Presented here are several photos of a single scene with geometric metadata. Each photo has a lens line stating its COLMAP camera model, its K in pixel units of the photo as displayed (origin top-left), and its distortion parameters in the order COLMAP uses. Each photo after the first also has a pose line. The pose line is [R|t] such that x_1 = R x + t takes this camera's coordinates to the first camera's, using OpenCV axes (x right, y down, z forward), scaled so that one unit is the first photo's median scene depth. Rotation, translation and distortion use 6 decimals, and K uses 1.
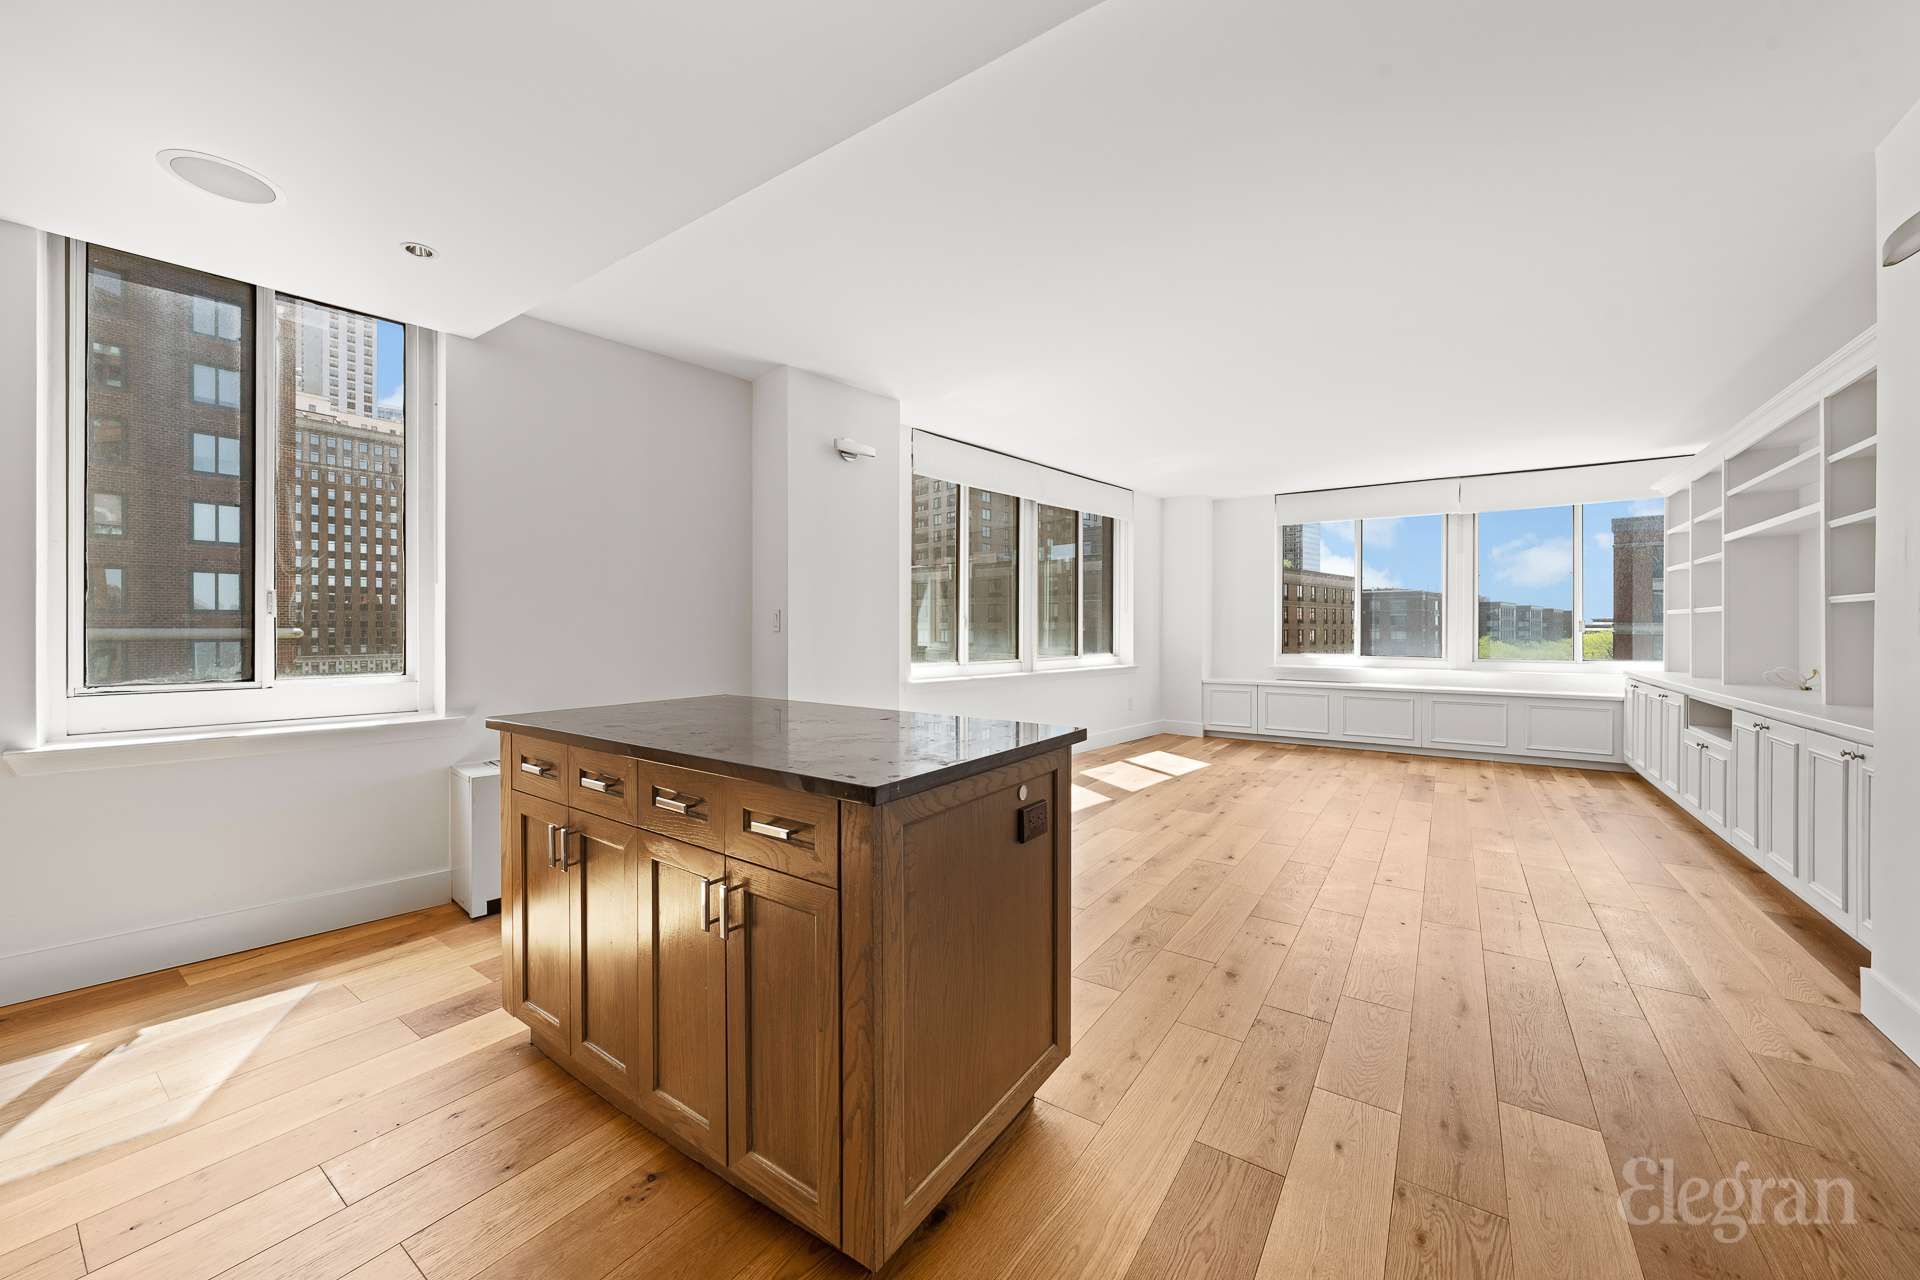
lens RADIAL K [[711.5, 0, 962.3], [0, 711.5, 626.4], [0, 0, 1]] dist [-0.000092, 0.000539]
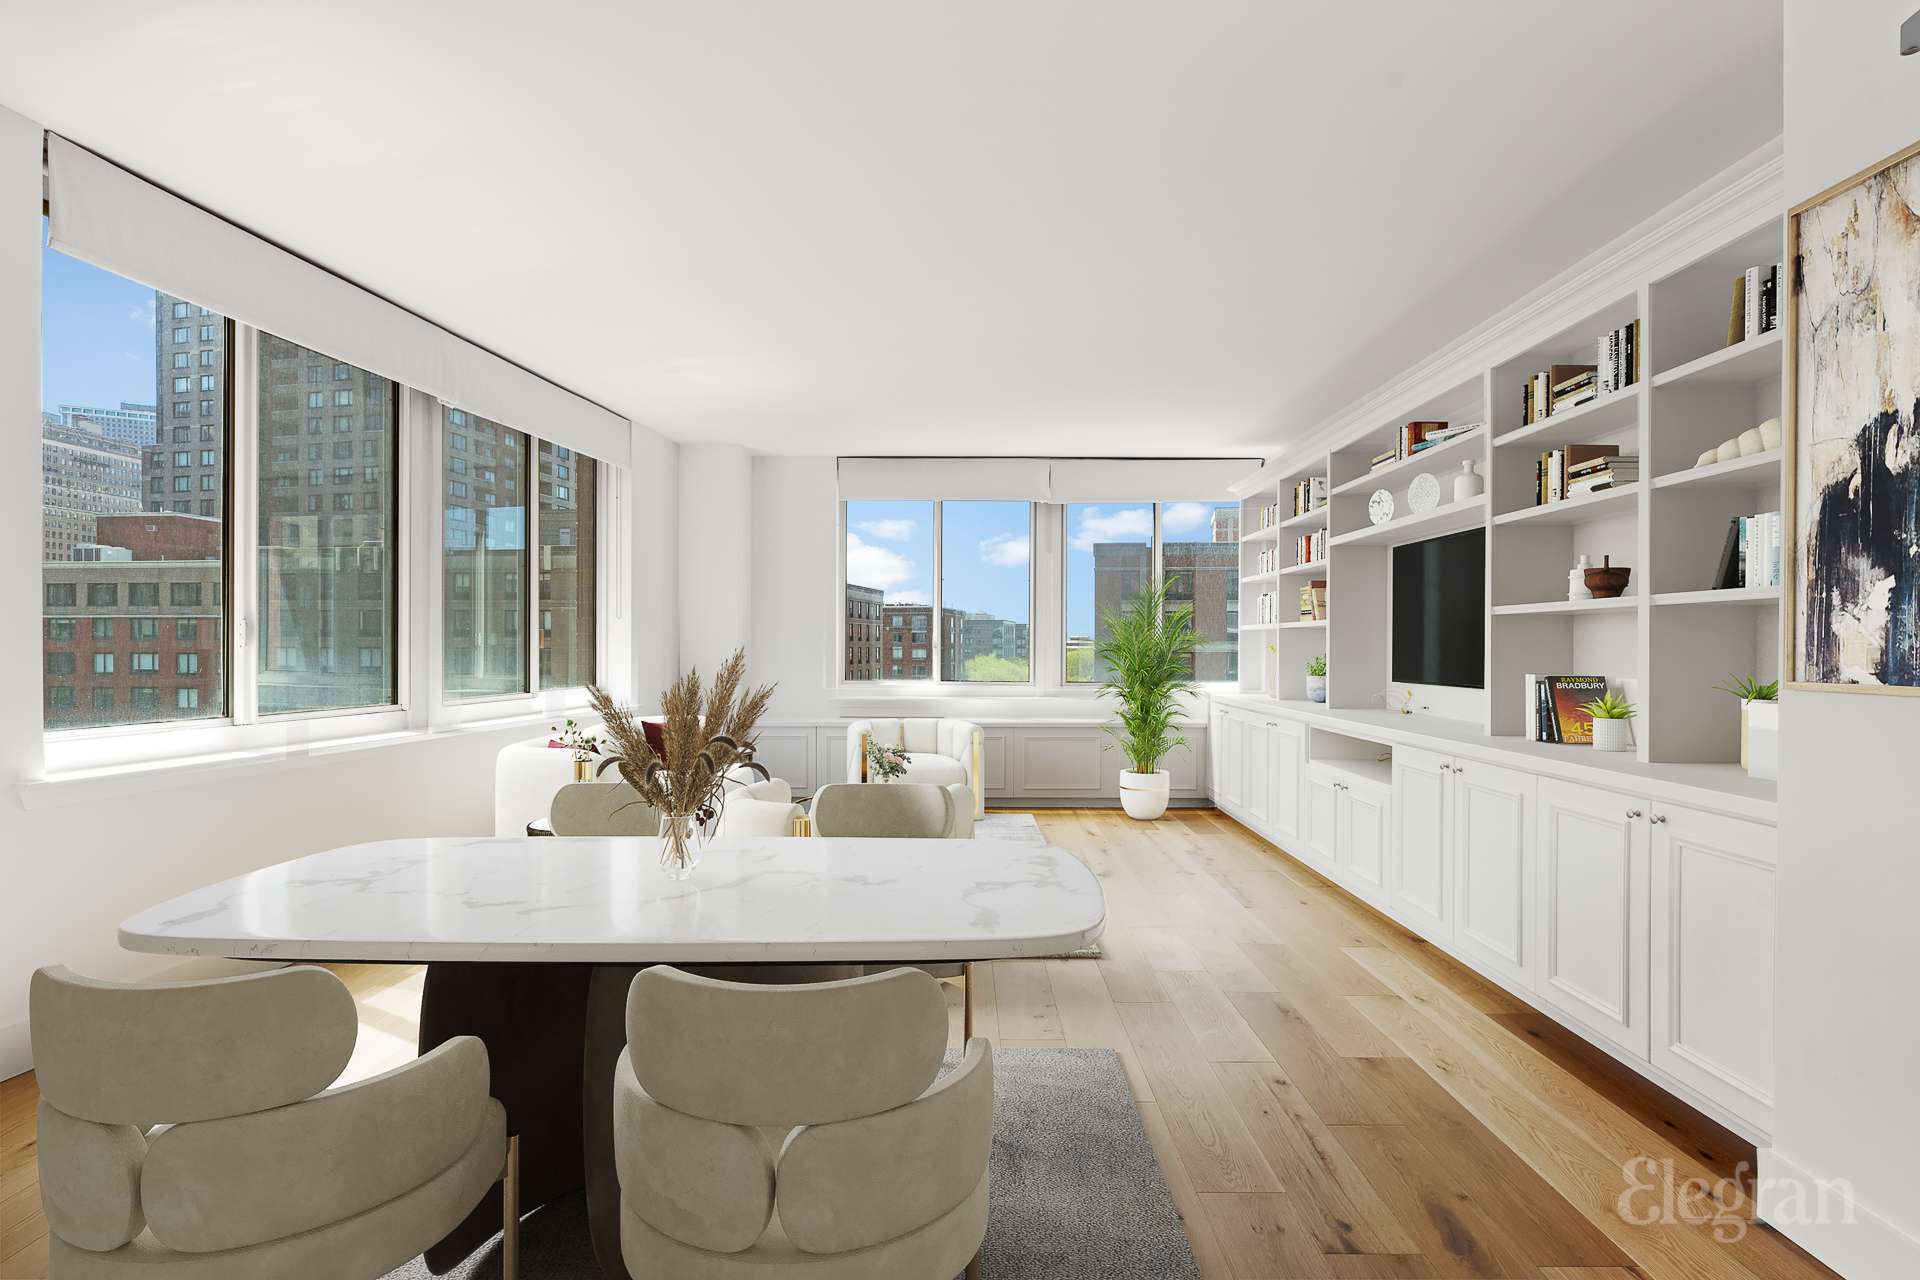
lens RADIAL K [[863.2, 0, 953.8], [0, 863.2, 643.3], [0, 0, 1]] dist [0.000572, -0.000160]
pose [[0.828050, 0.002158, 0.560651, 0.065645], [-0.002154, 0.999997, -0.000667, 0.001539], [-0.560651, -0.000655, 0.828052, 0.279123]]
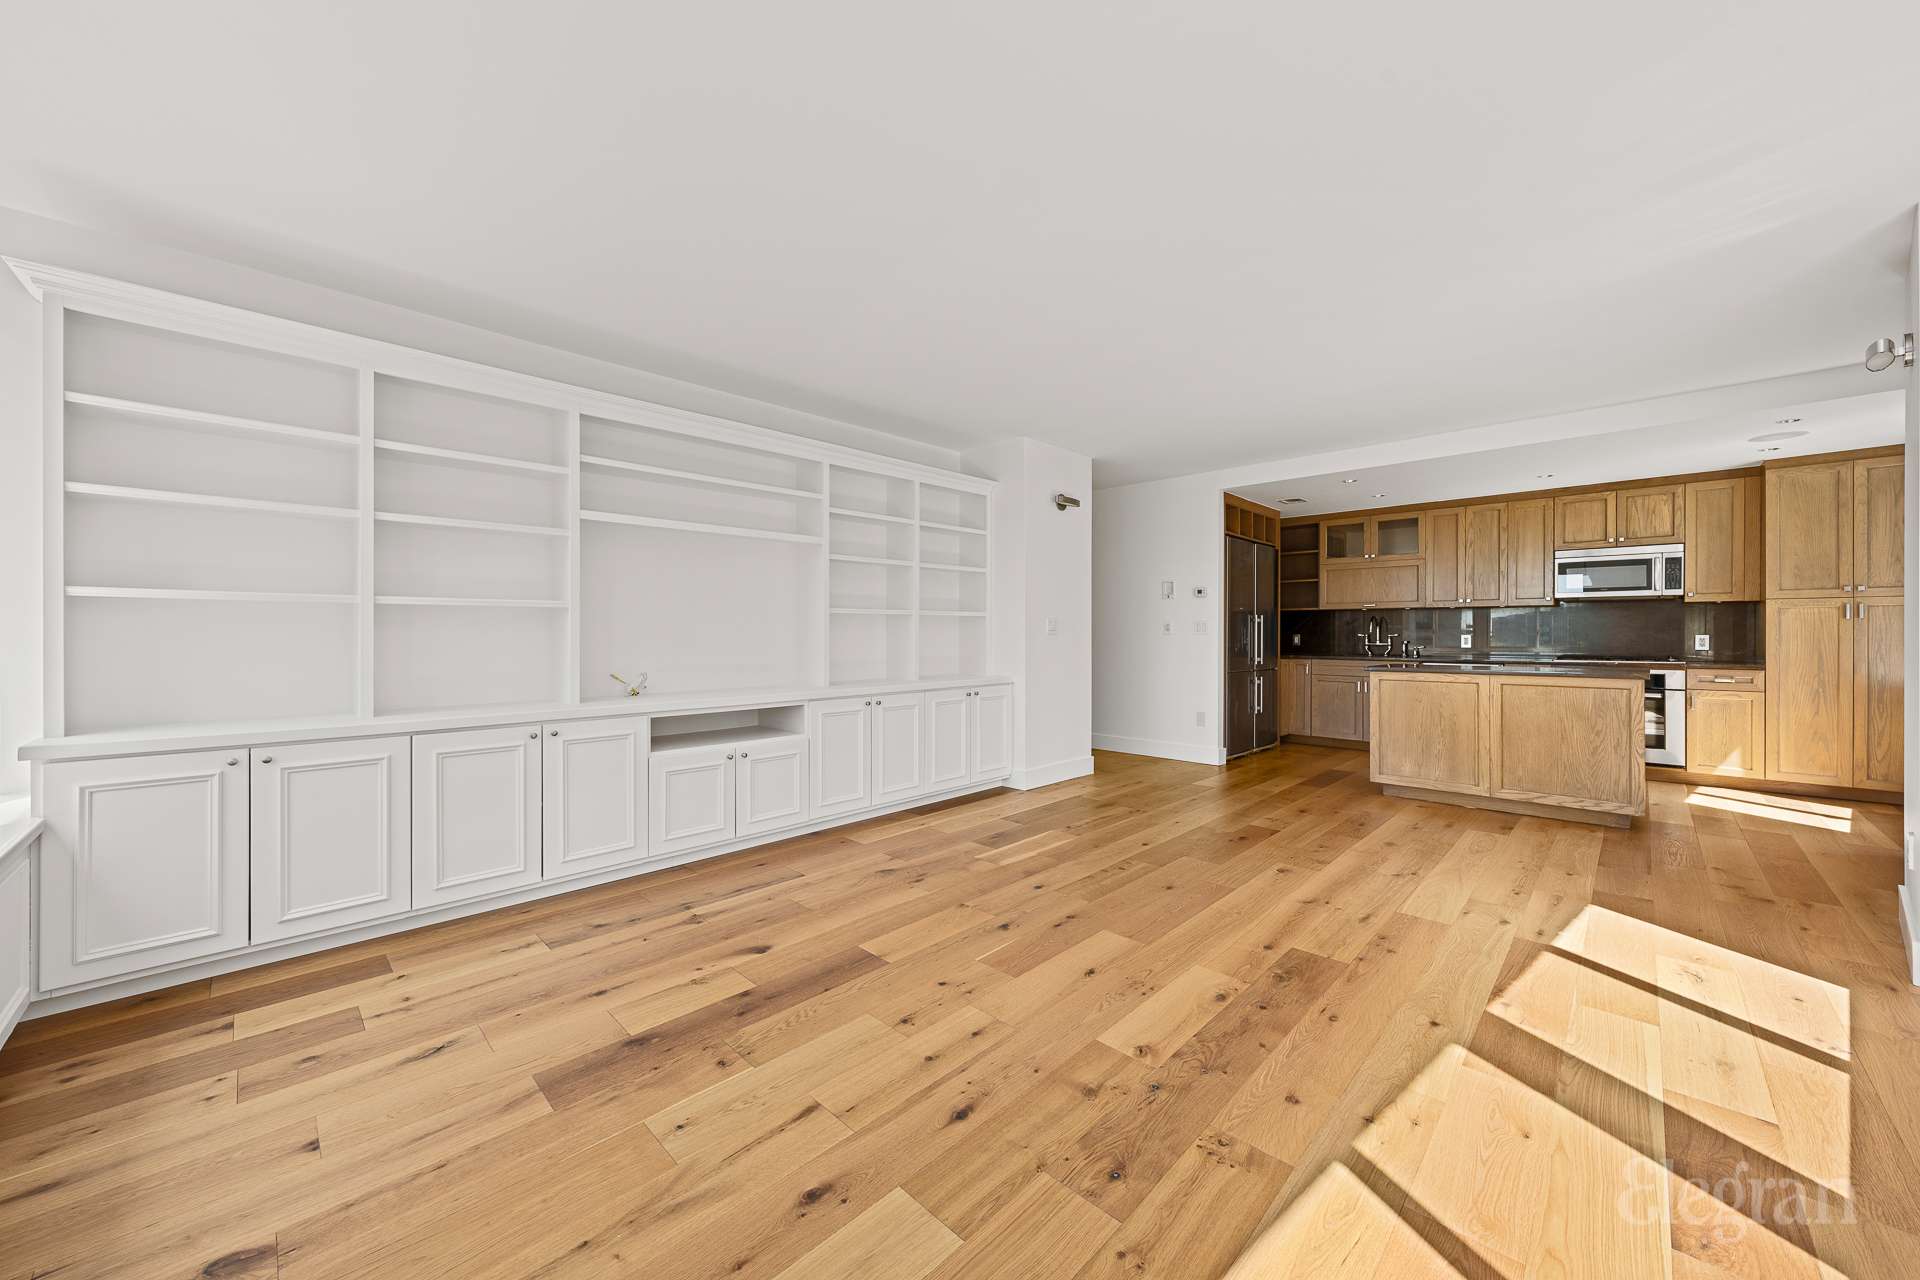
lens RADIAL K [[689.3, 0, 956.7], [0, 689.3, 632.5], [0, 0, 1]] dist [0.001623, 0.000091]
pose [[-0.983936, -0.000494, 0.178520, 0.397361], [-0.000621, 1.000000, -0.000658, 0.003109], [-0.178519, -0.000758, -0.983936, 1.235908]]
